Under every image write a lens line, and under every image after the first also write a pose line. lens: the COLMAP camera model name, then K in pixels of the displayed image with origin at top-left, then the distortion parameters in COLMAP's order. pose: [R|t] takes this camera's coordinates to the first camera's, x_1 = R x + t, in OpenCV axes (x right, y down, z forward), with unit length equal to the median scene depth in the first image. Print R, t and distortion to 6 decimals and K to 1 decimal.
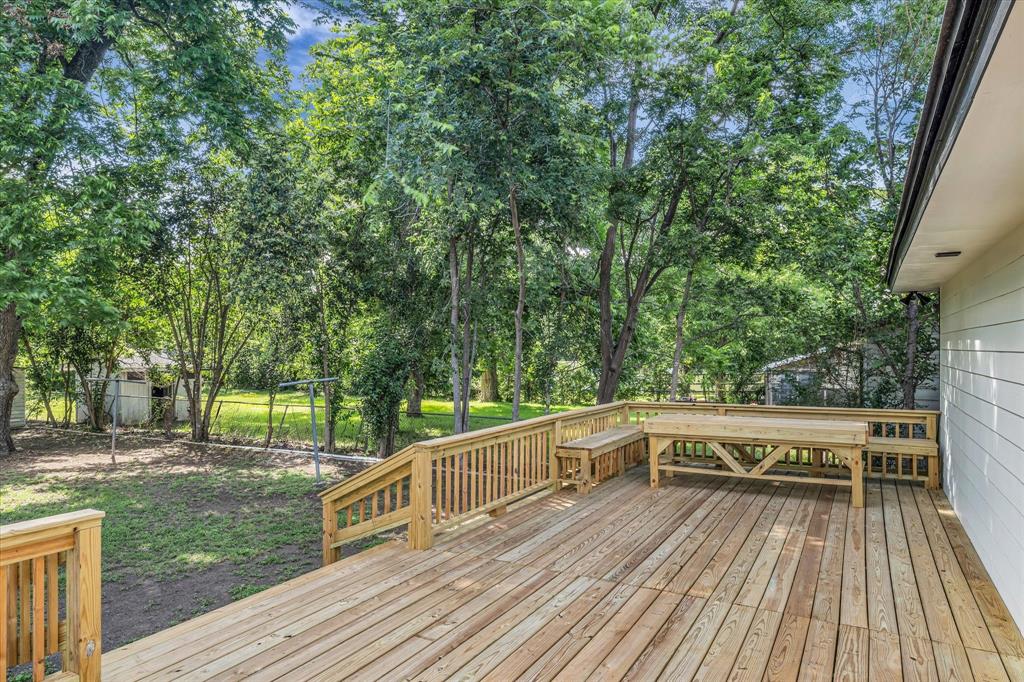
lens RADIAL K [[641.6, 0, 511.1], [0, 641.6, 366.2], [0, 0, 1]] dist [0.002090, -0.000330]
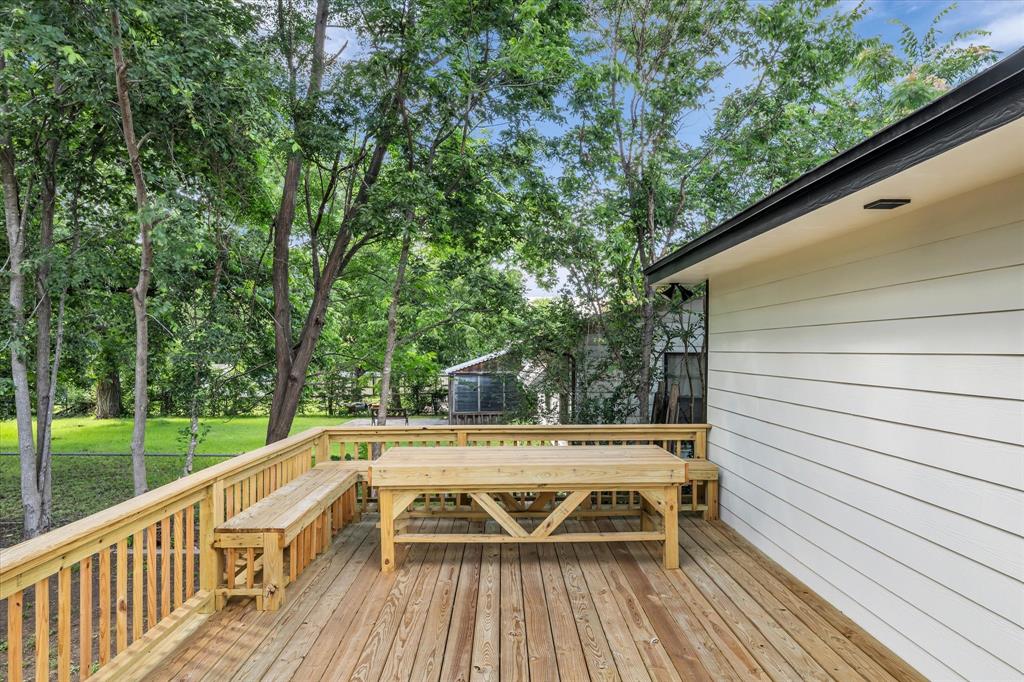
lens RADIAL K [[641.6, 0, 511.1], [0, 641.6, 366.2], [0, 0, 1]] dist [0.002090, -0.000330]
pose [[0.868570, -0.008519, 0.495493, 0.020941], [0.009706, 0.999953, 0.000178, -0.009884], [-0.495471, 0.004655, 0.868612, 0.409313]]
